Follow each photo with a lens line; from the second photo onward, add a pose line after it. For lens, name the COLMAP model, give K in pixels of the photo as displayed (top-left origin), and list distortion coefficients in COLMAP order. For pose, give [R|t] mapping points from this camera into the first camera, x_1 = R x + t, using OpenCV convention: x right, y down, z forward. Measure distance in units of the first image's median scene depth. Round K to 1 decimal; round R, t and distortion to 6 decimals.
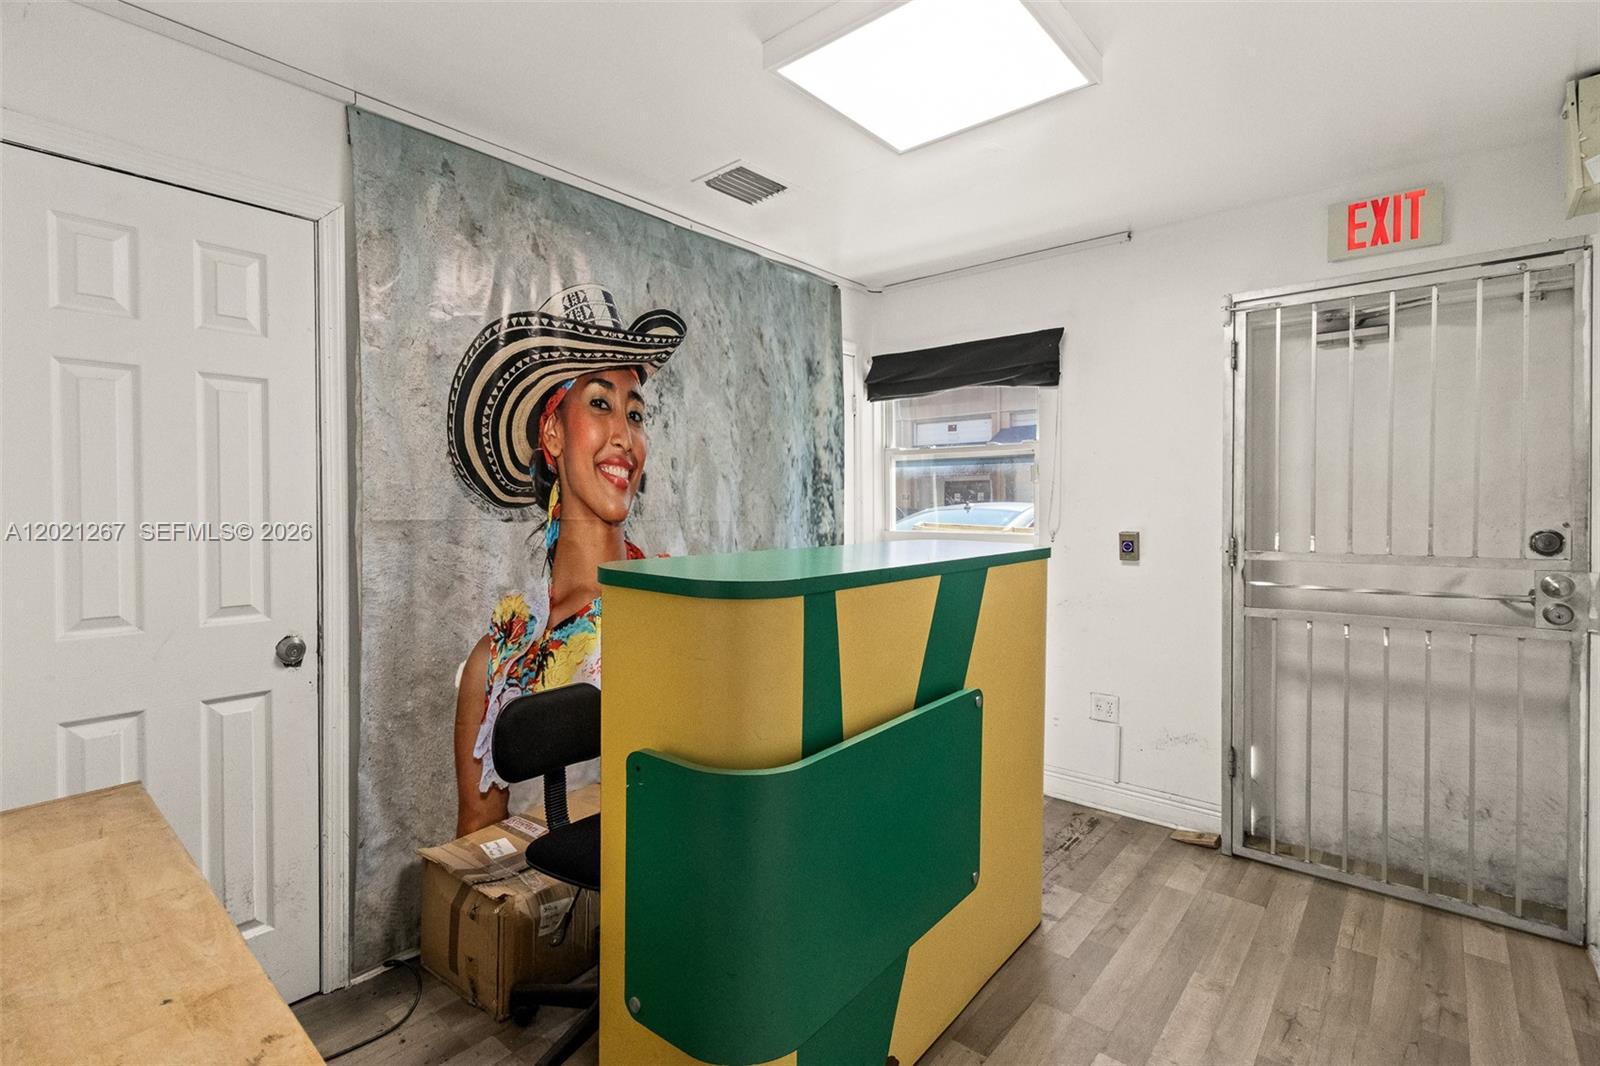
lens RADIAL K [[766.3, 0, 787.0], [0, 766.3, 520.7], [0, 0, 1]] dist [-0.001196, 0.000398]
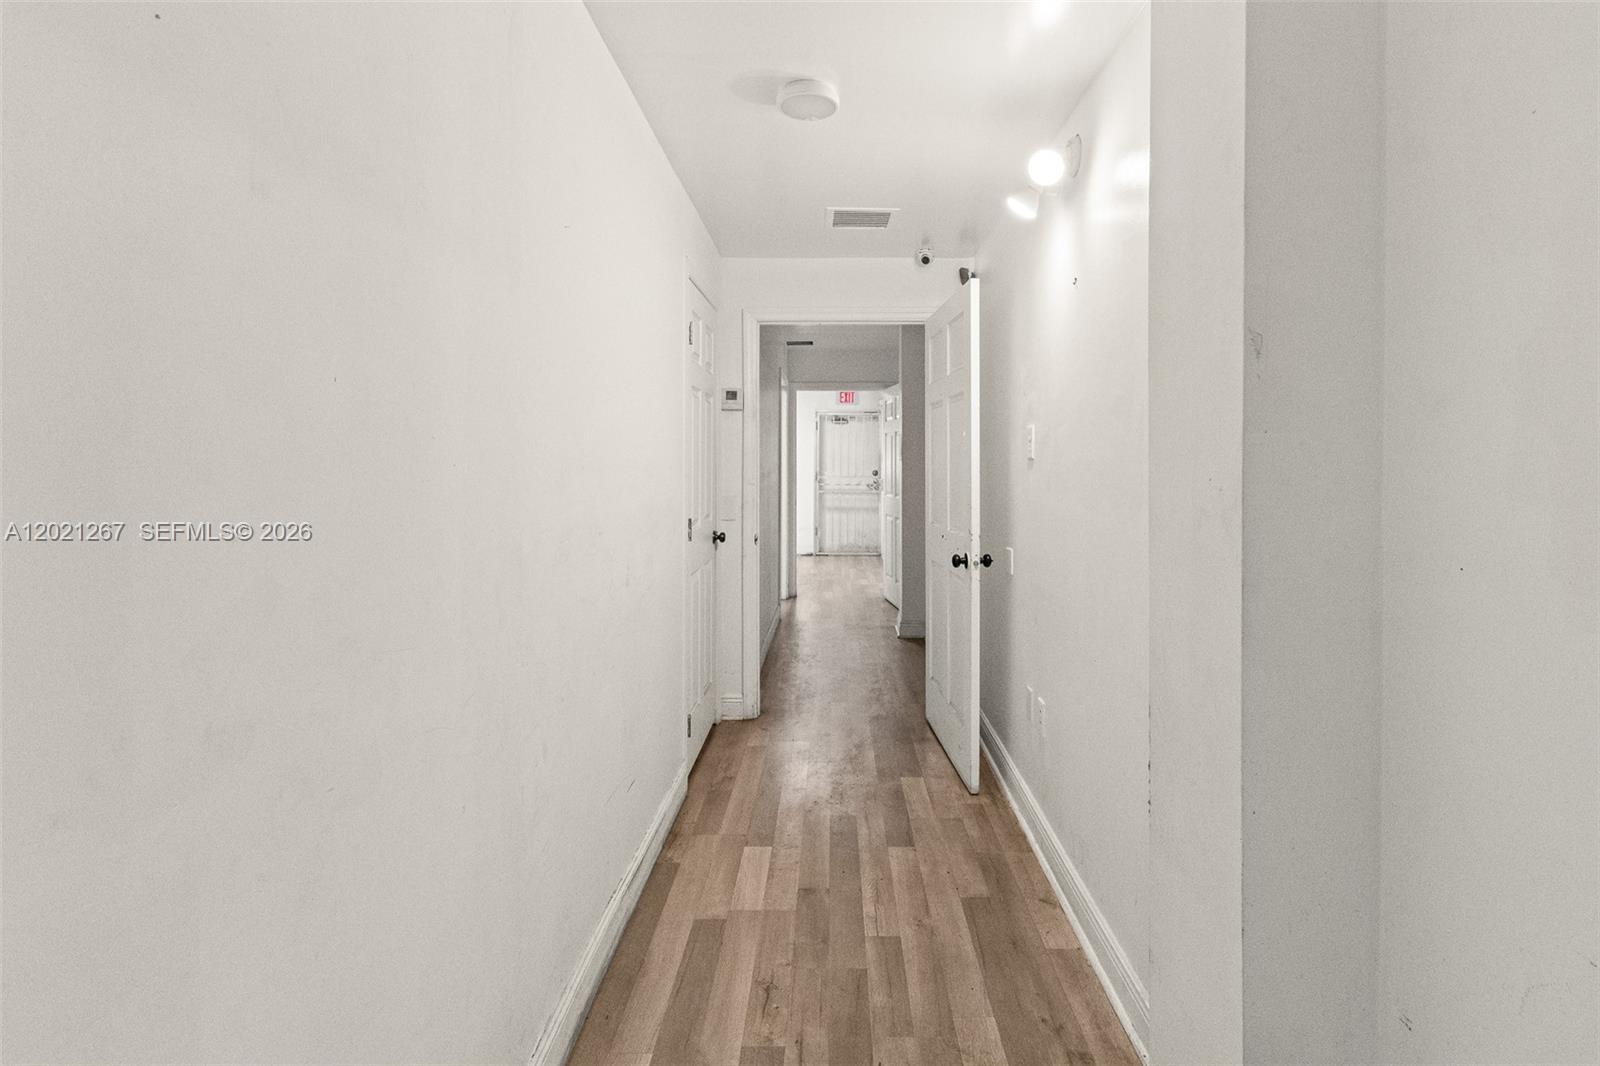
lens RADIAL K [[766.3, 0, 801.4], [0, 766.3, 534.7], [0, 0, 1]] dist [-0.001196, 0.000398]
pose [[0.832330, 0.004398, 0.554263, -1.663747], [0.000040, 0.999968, -0.007994, 0.379224], [-0.554280, 0.006676, 0.832303, -2.233610]]
